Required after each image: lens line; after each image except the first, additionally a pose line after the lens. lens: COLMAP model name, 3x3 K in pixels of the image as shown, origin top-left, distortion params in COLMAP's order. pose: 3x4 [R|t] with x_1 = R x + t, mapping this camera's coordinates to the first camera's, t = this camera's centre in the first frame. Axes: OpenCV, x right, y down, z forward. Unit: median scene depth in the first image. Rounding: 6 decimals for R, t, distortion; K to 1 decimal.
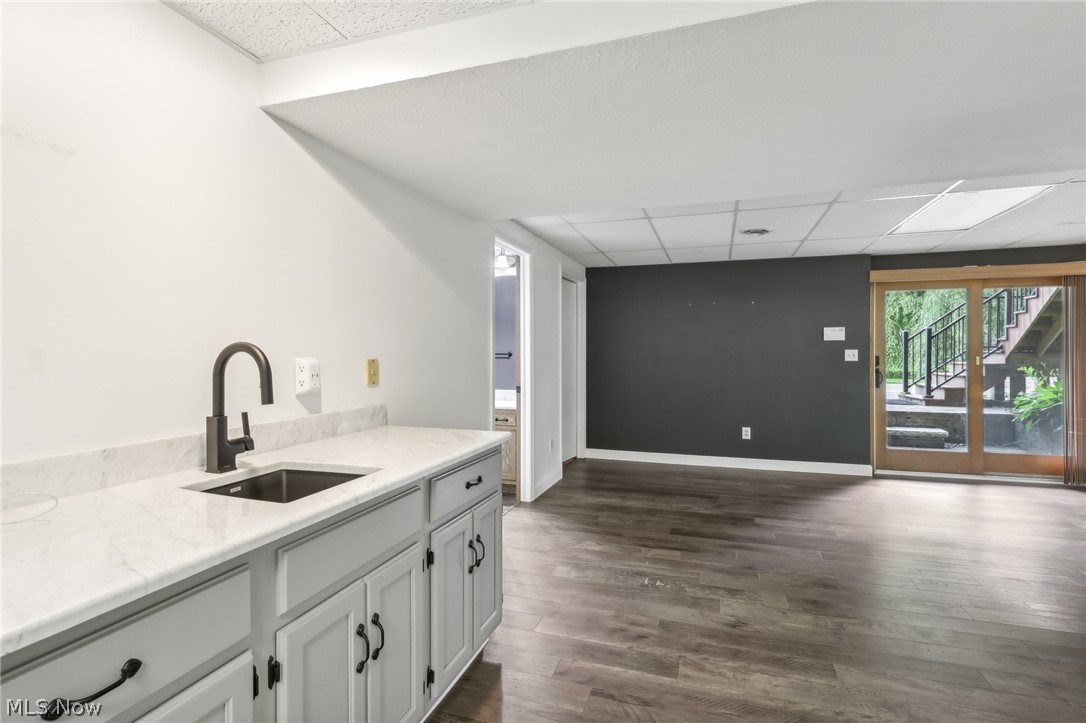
lens RADIAL K [[519.3, 0, 538.5], [0, 519.3, 356.9], [0, 0, 1]] dist [-0.003060, -0.000595]
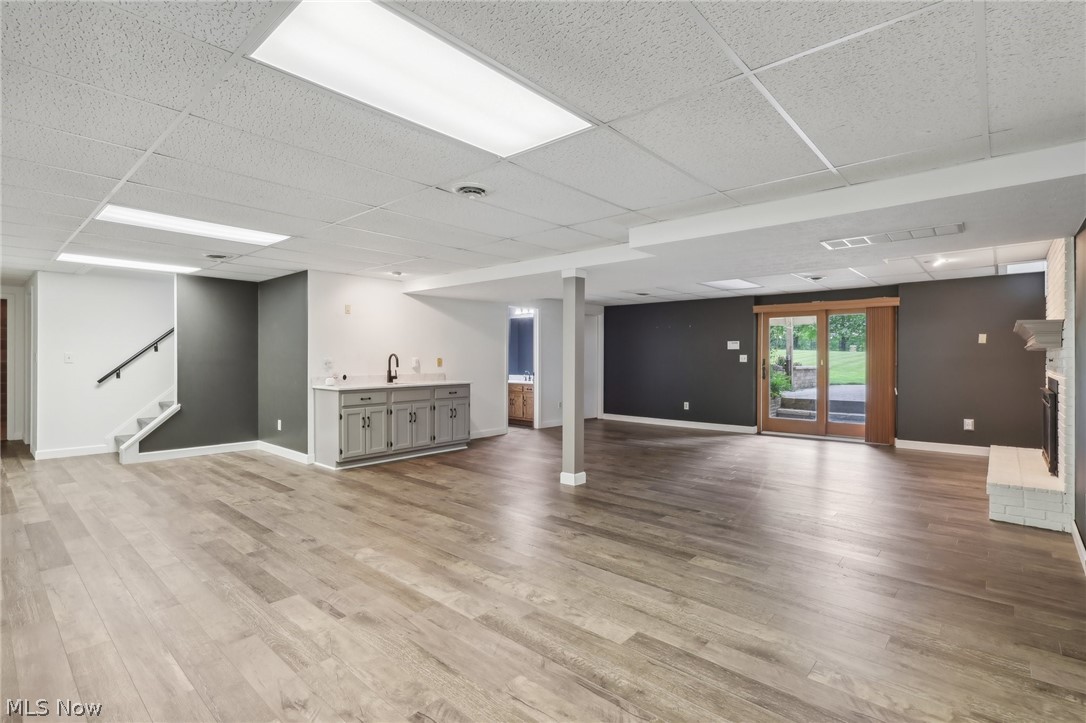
lens RADIAL K [[513.8, 0, 546.2], [0, 513.8, 358.2], [0, 0, 1]] dist [0.002254, 0.000448]
pose [[0.923275, 0.002224, -0.384133, 0.653443], [-0.005070, 0.999967, -0.006396, 0.009319], [0.384106, 0.007853, 0.923256, -0.719766]]
